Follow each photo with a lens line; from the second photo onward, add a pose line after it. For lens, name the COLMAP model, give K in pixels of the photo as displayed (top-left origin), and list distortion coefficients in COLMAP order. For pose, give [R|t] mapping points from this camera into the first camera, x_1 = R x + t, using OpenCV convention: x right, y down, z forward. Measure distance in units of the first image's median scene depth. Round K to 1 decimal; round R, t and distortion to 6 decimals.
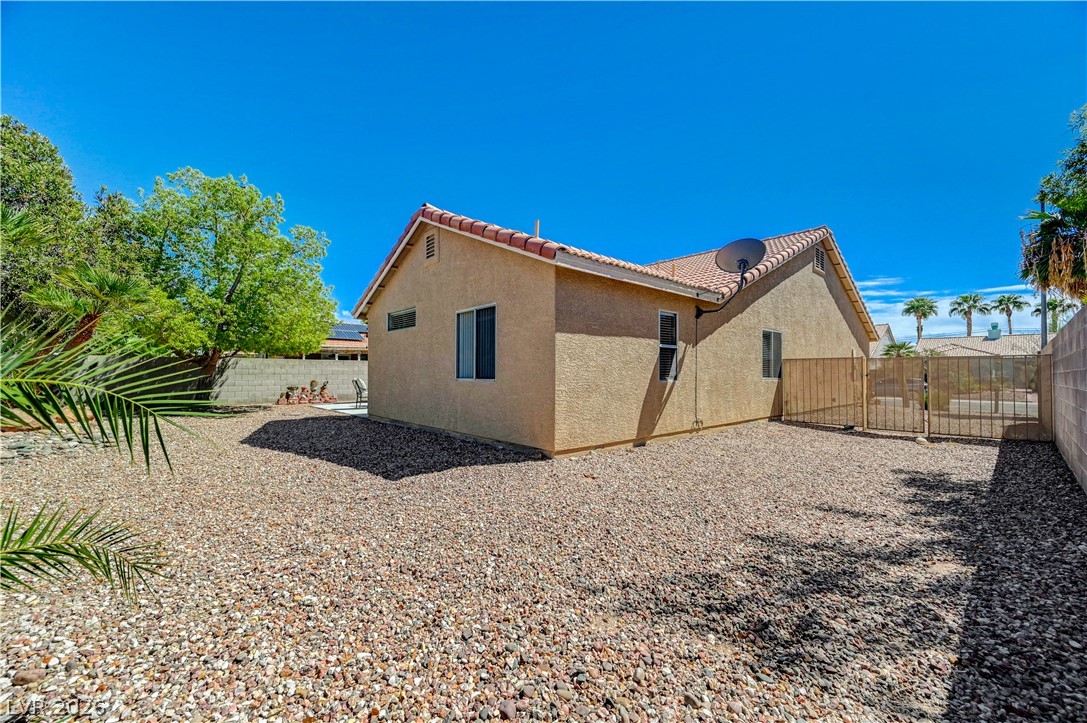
lens RADIAL K [[425.9, 0, 543.3], [0, 425.9, 365.7], [0, 0, 1]] dist [0.002088, 0.000192]
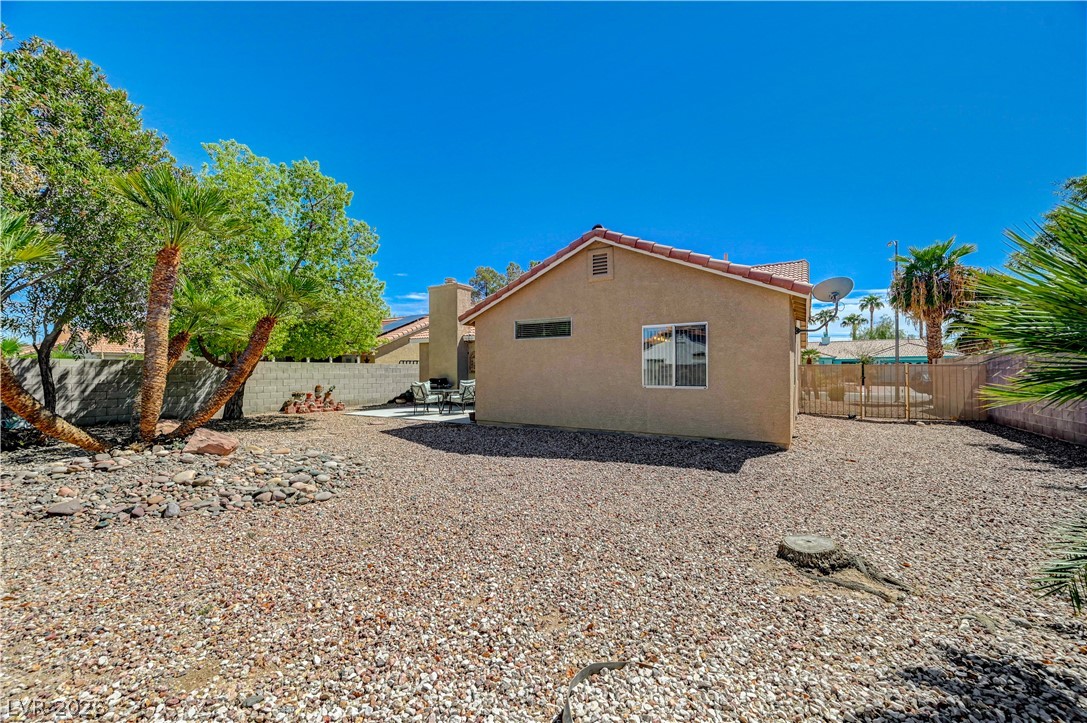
lens RADIAL K [[425.9, 0, 552.5], [0, 425.9, 361.5], [0, 0, 1]] dist [0.002088, 0.000192]
pose [[0.957180, 0.000904, 0.289493, -0.541926], [0.000214, 0.999993, -0.003830, -0.020874], [-0.289494, 0.003728, 0.957173, -0.006989]]
